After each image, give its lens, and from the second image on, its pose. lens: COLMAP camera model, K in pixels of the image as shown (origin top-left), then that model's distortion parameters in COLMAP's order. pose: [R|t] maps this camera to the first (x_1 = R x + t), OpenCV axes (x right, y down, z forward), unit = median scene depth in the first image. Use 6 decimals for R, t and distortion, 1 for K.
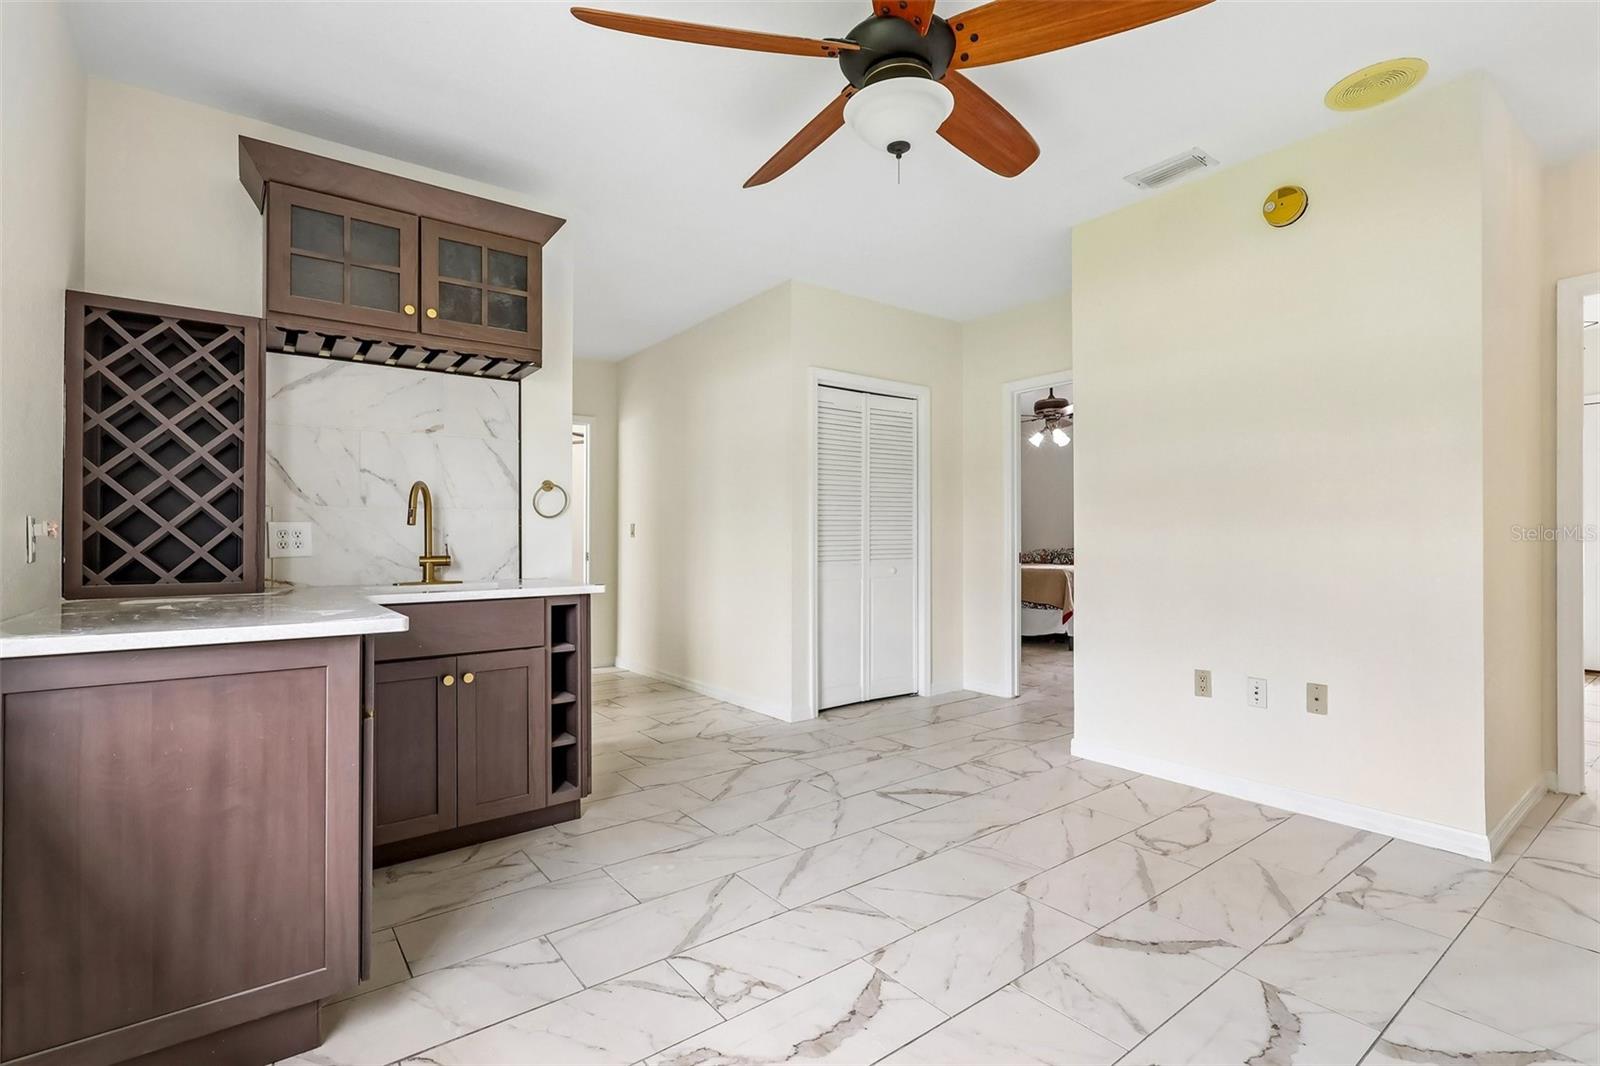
lens RADIAL K [[744.5, 0, 797.7], [0, 744.5, 532.8], [0, 0, 1]] dist [-0.002262, 0.000081]
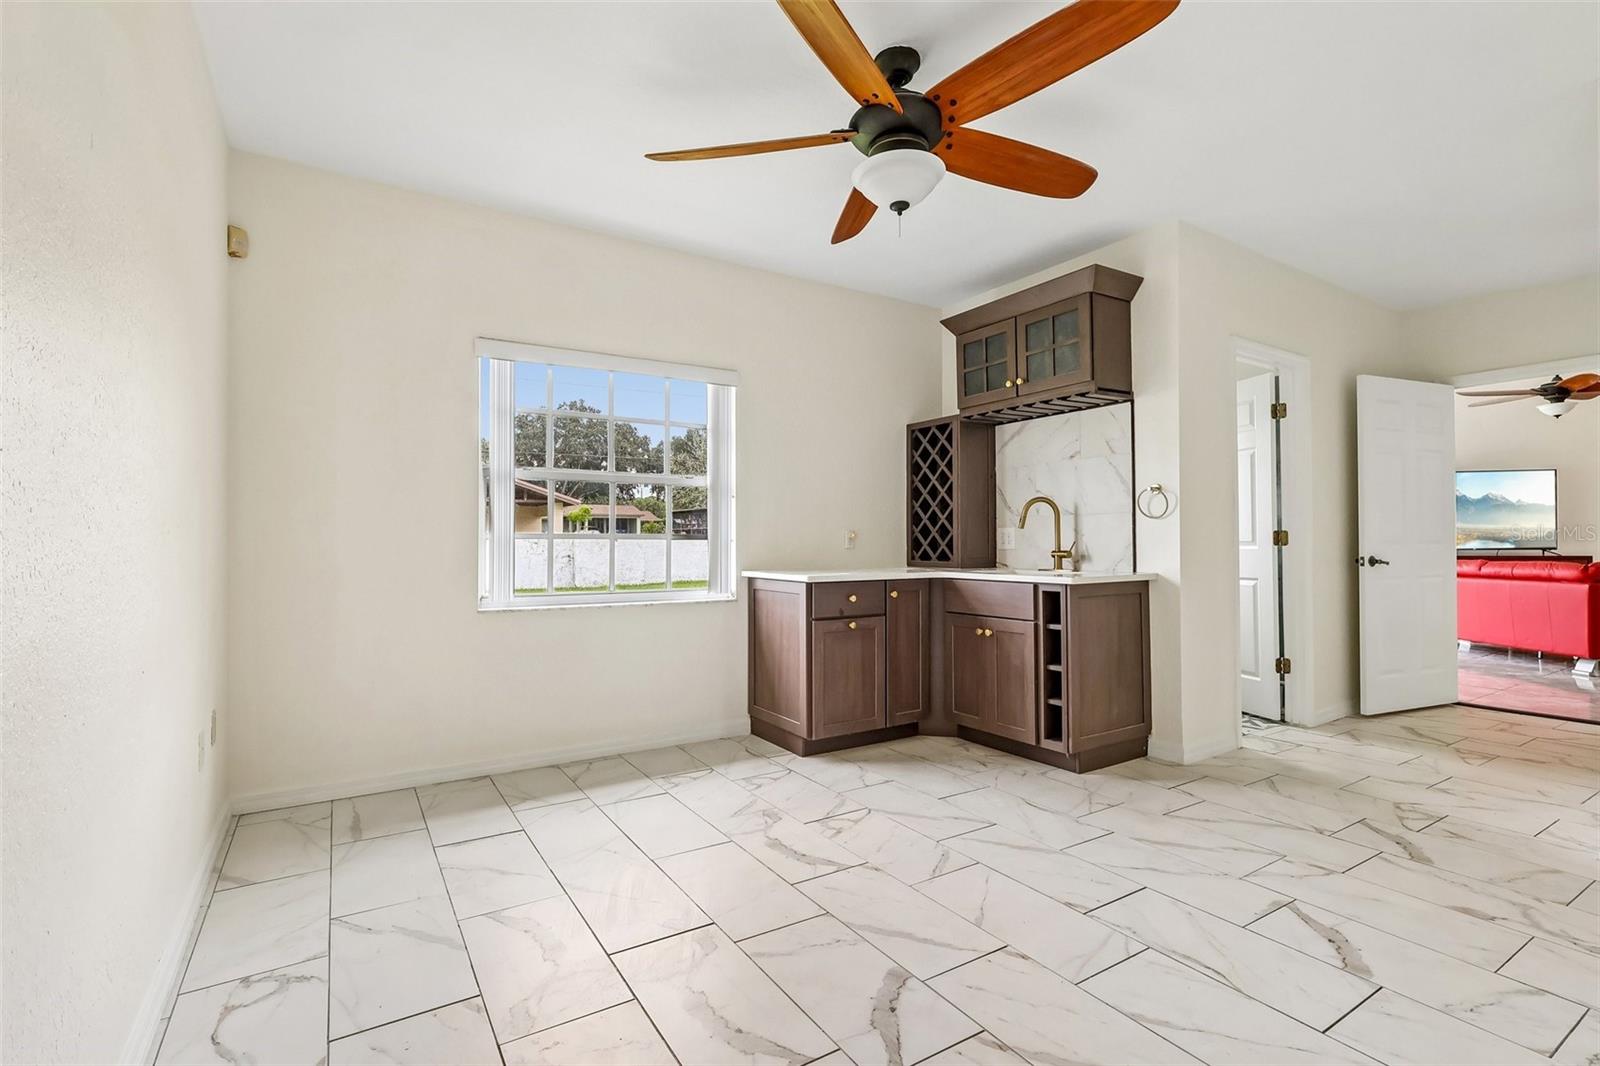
lens RADIAL K [[744.5, 0, 797.7], [0, 744.5, 532.8], [0, 0, 1]] dist [-0.002262, 0.000081]
pose [[-0.098426, -0.007613, -0.995115, 0.975535], [0.012573, 0.999881, -0.008894, 0.005504], [0.995065, -0.013387, -0.098318, 0.709545]]
